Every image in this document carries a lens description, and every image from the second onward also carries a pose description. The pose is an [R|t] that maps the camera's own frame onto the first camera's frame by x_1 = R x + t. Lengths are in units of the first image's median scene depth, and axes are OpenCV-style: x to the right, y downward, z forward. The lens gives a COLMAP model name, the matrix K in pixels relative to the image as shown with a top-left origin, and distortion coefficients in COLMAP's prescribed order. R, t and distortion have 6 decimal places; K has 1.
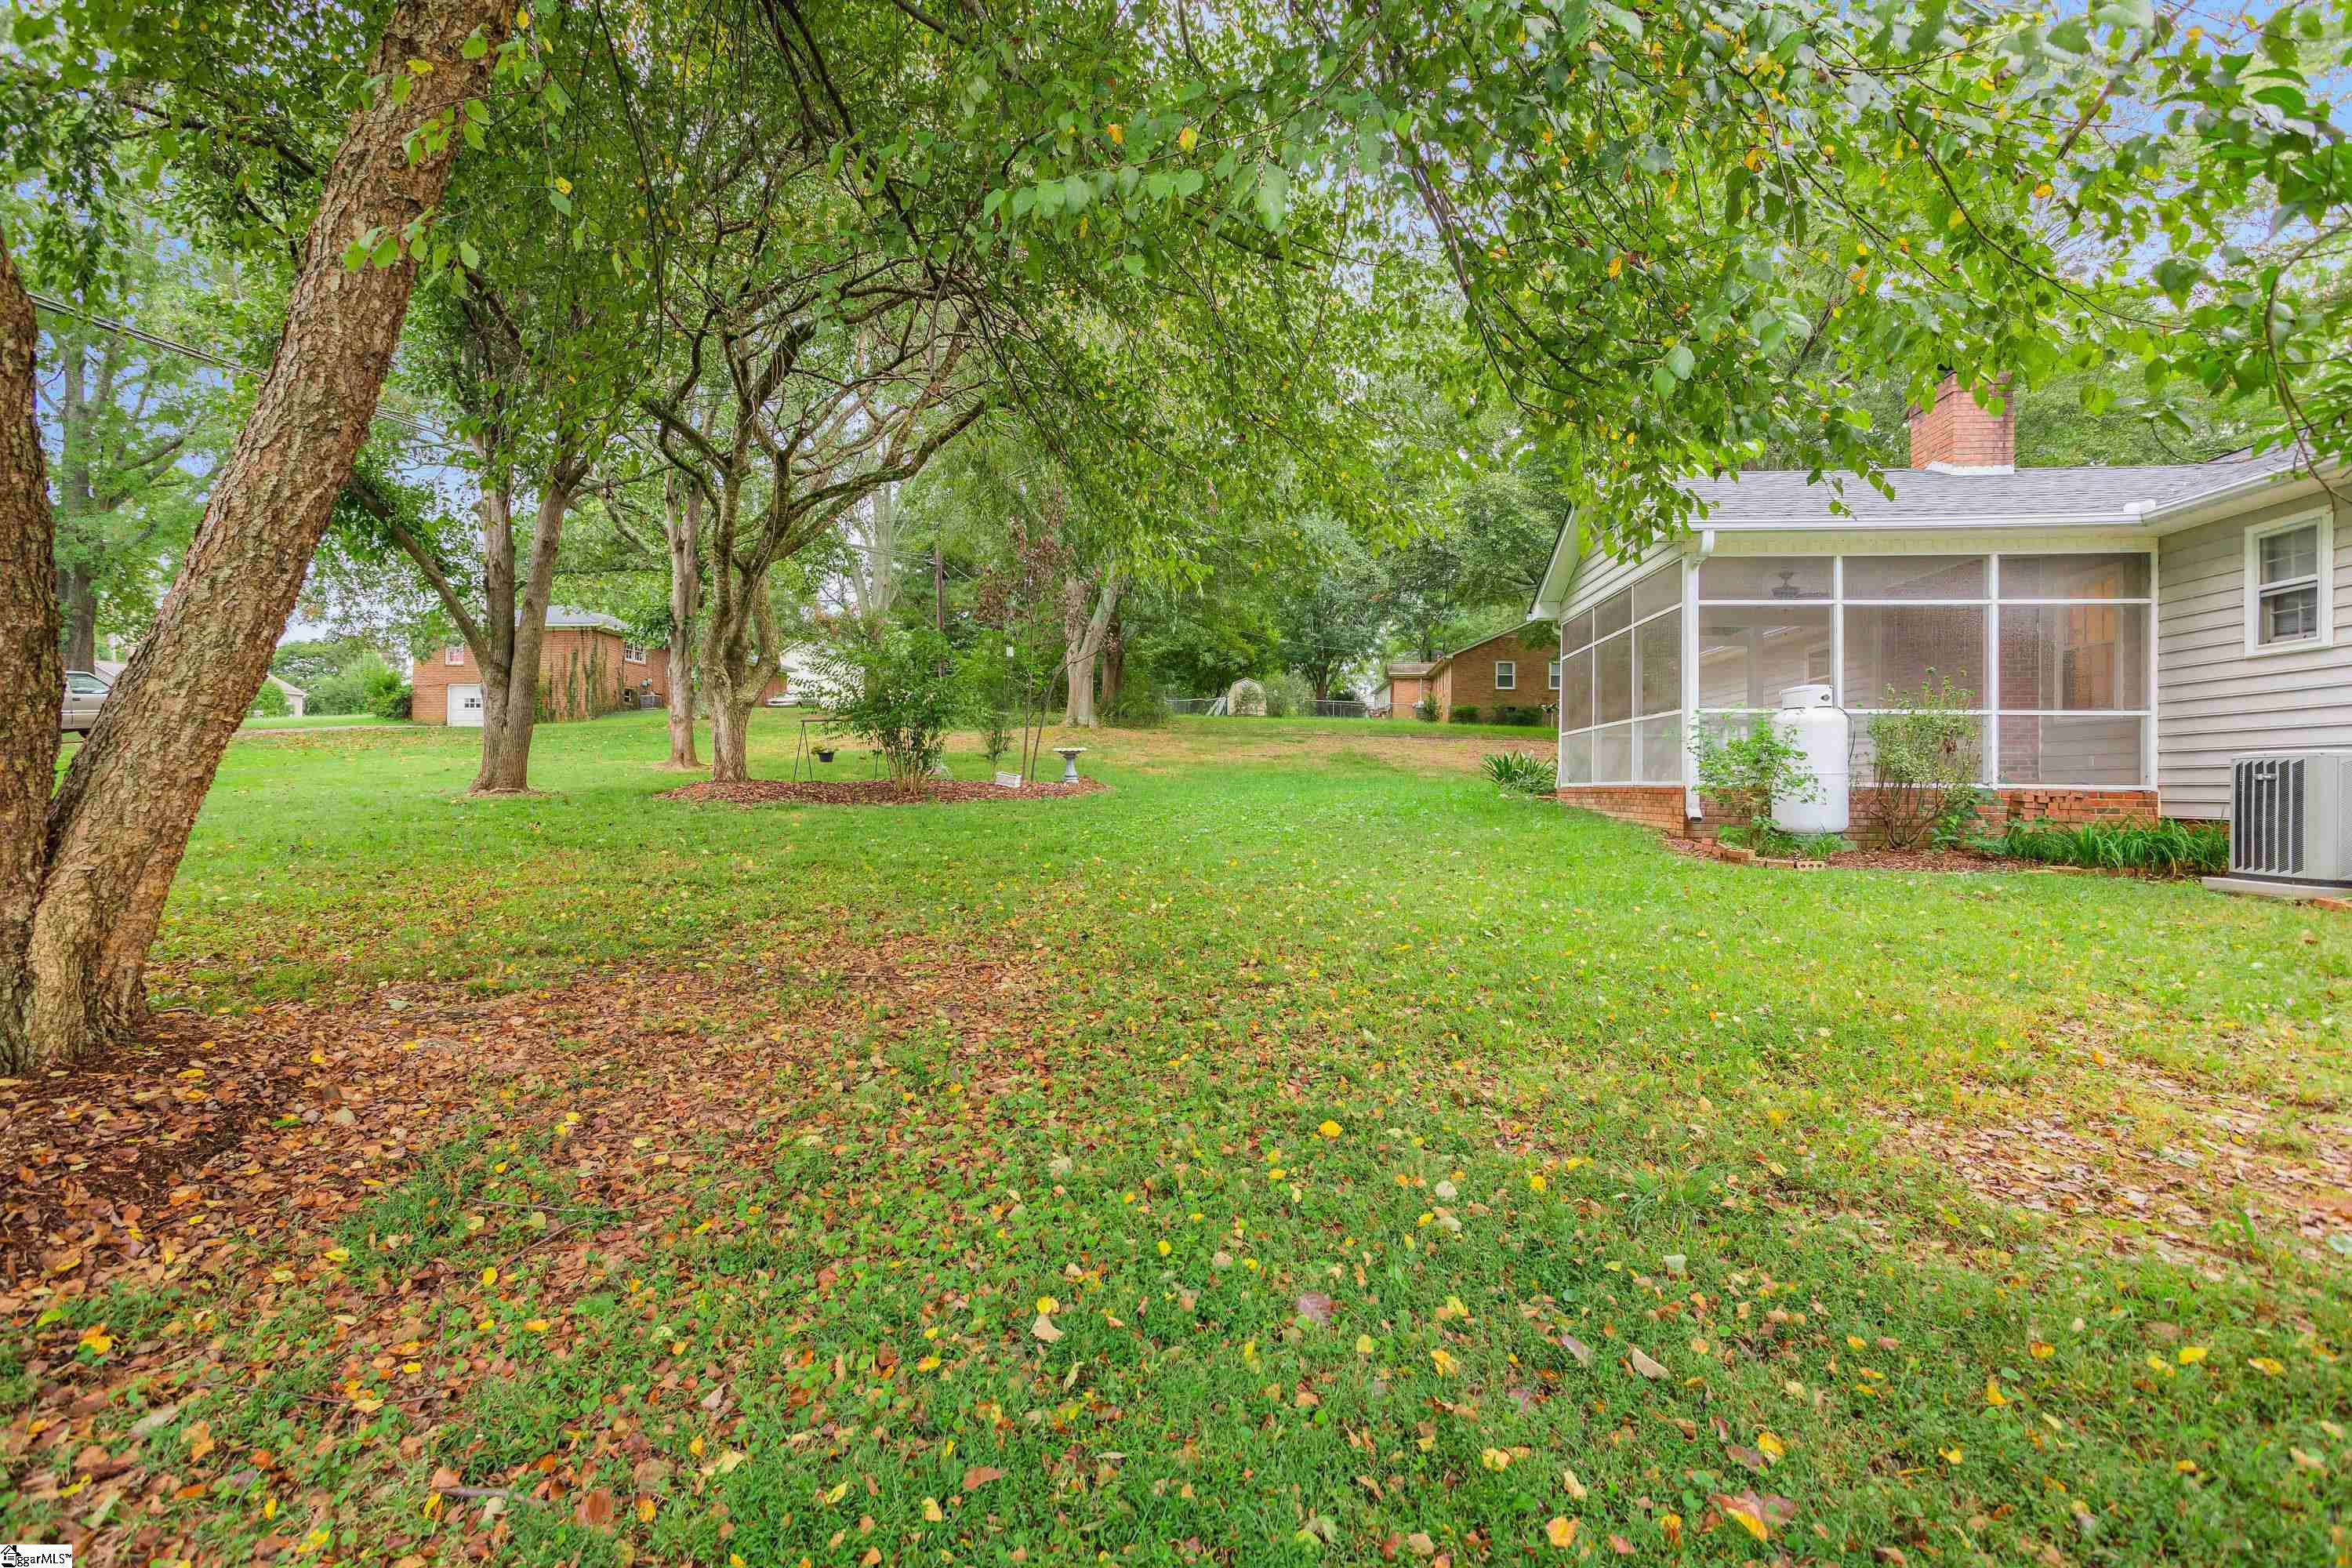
lens RADIAL K [[1134.0, 0, 1171.3], [0, 1134.0, 783.2], [0, 0, 1]] dist [-0.037814, 0.018972]
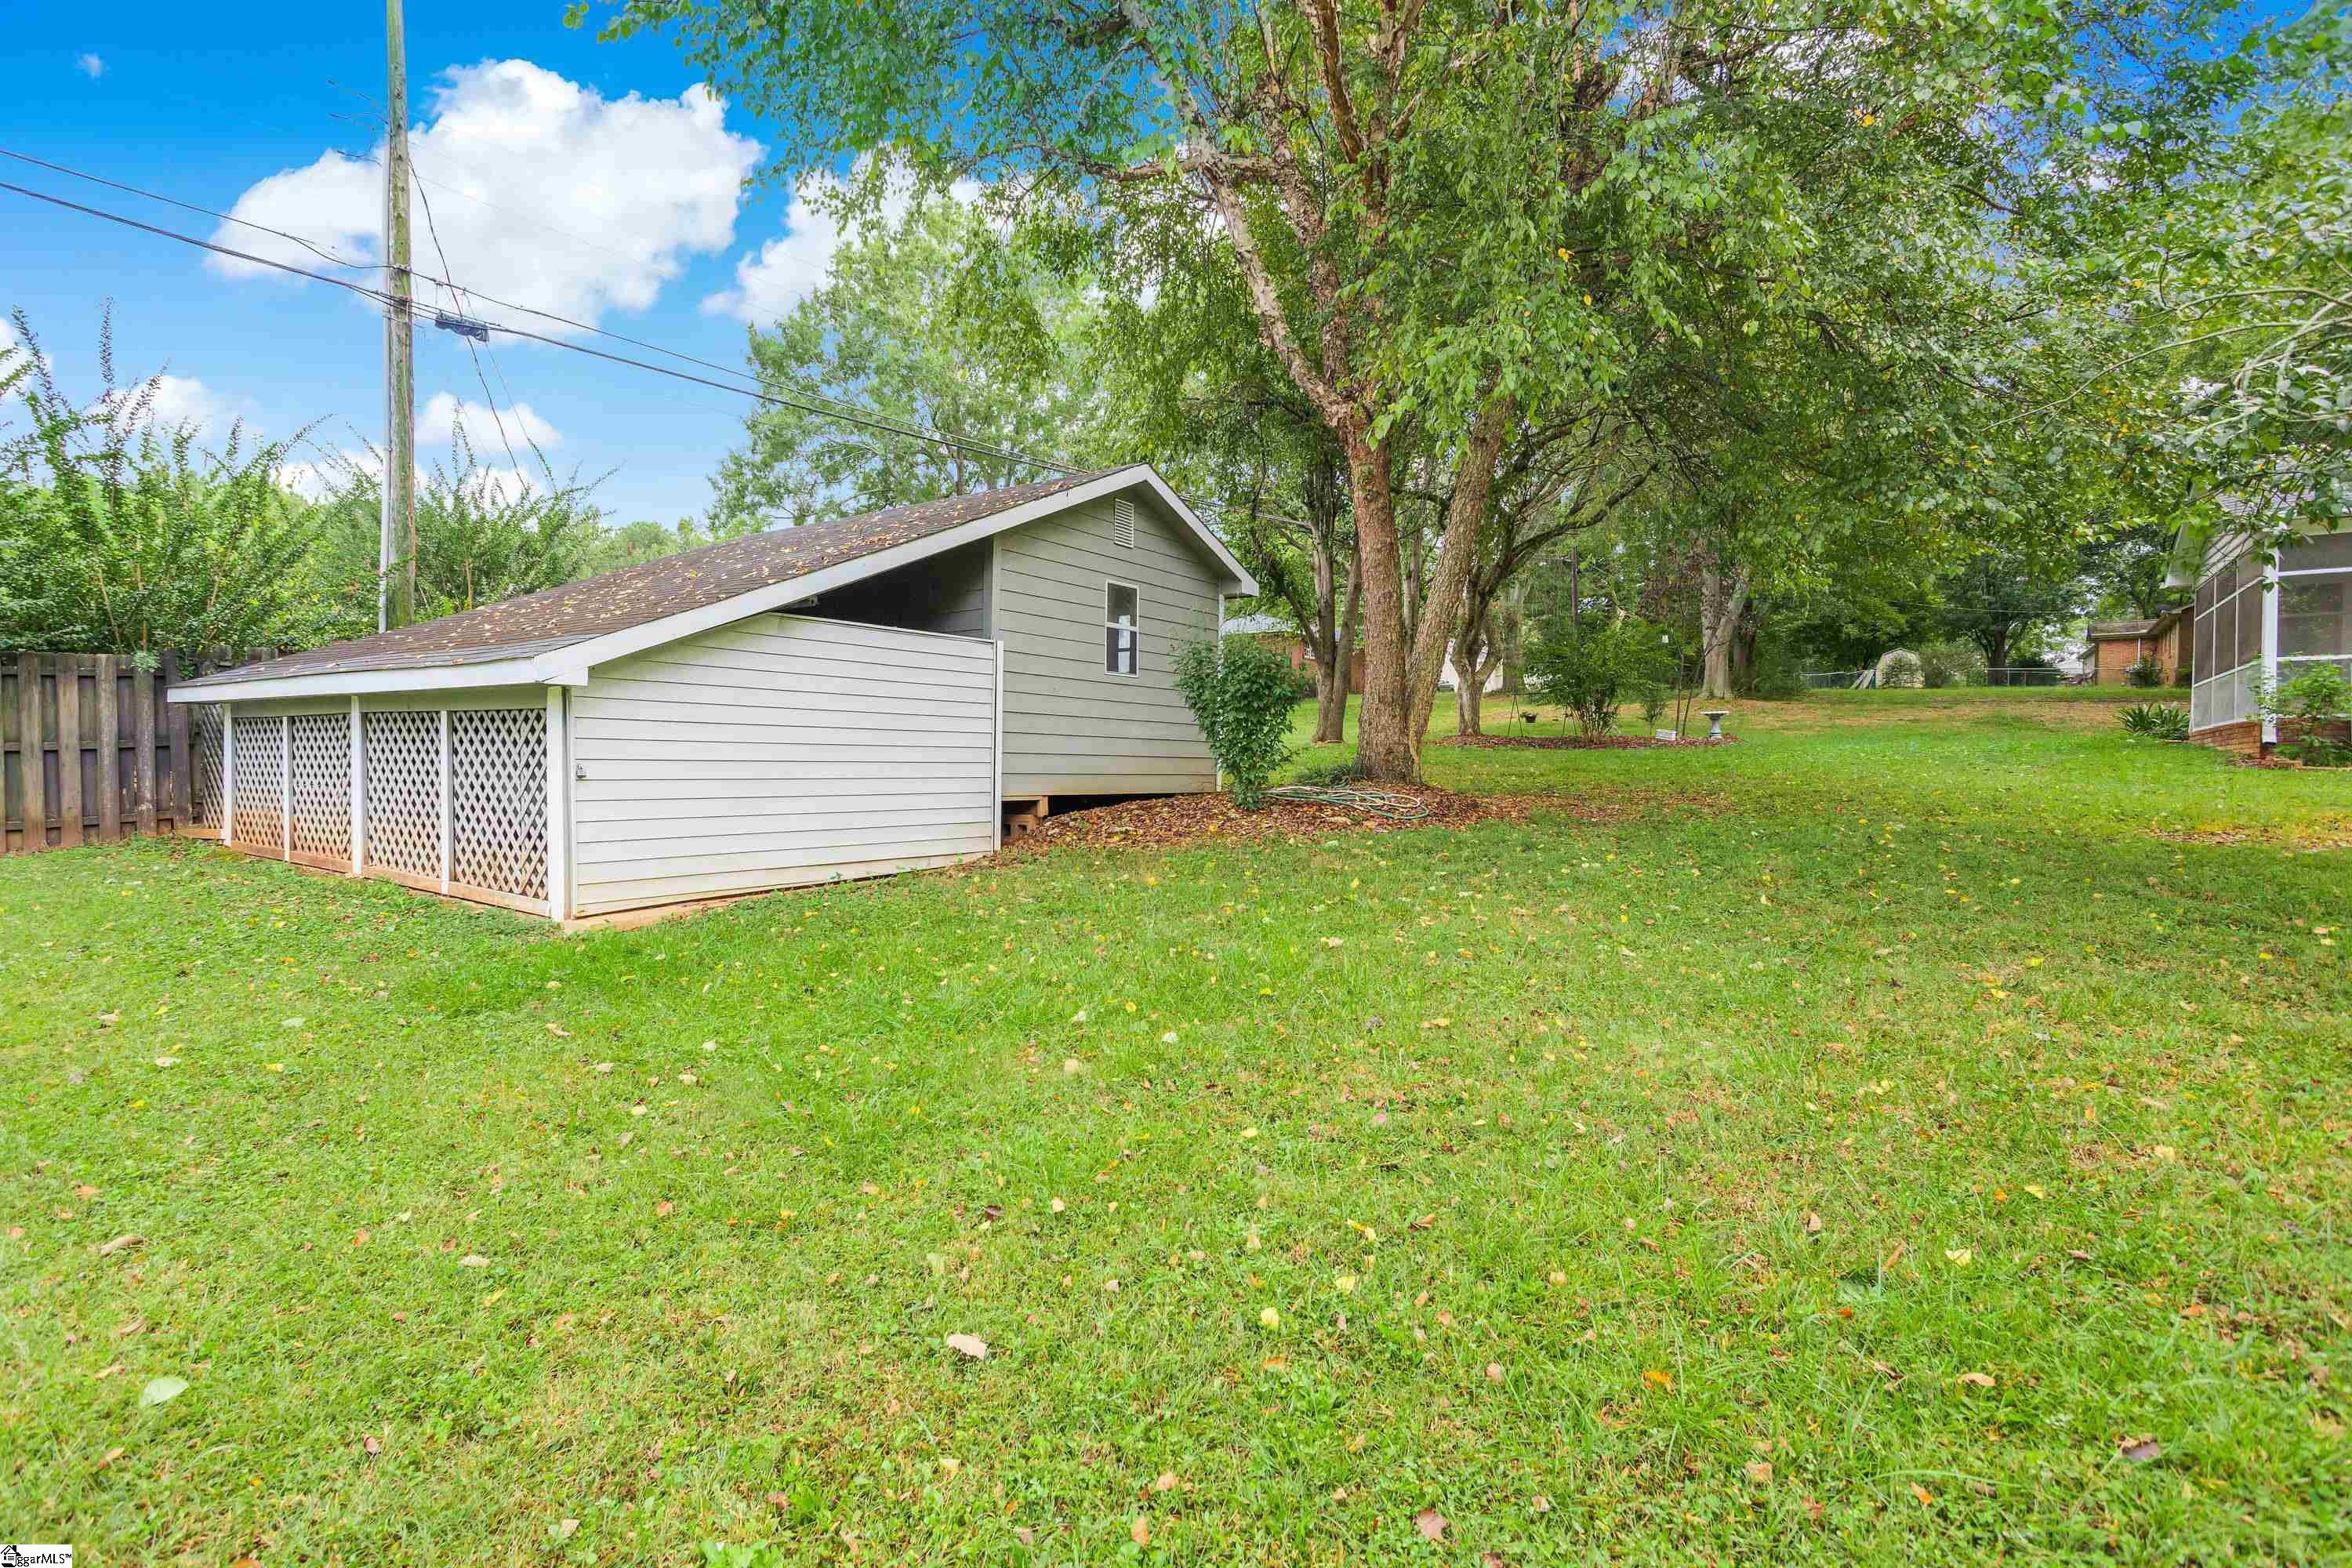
lens RADIAL K [[1134.0, 0, 1161.9], [0, 1134.0, 765.9], [0, 0, 1]] dist [-0.037814, 0.018972]
pose [[0.865237, 0.000352, -0.501364, 0.005823], [-0.002644, 0.999989, -0.003860, 0.032315], [0.501357, 0.004665, 0.865228, -0.357210]]
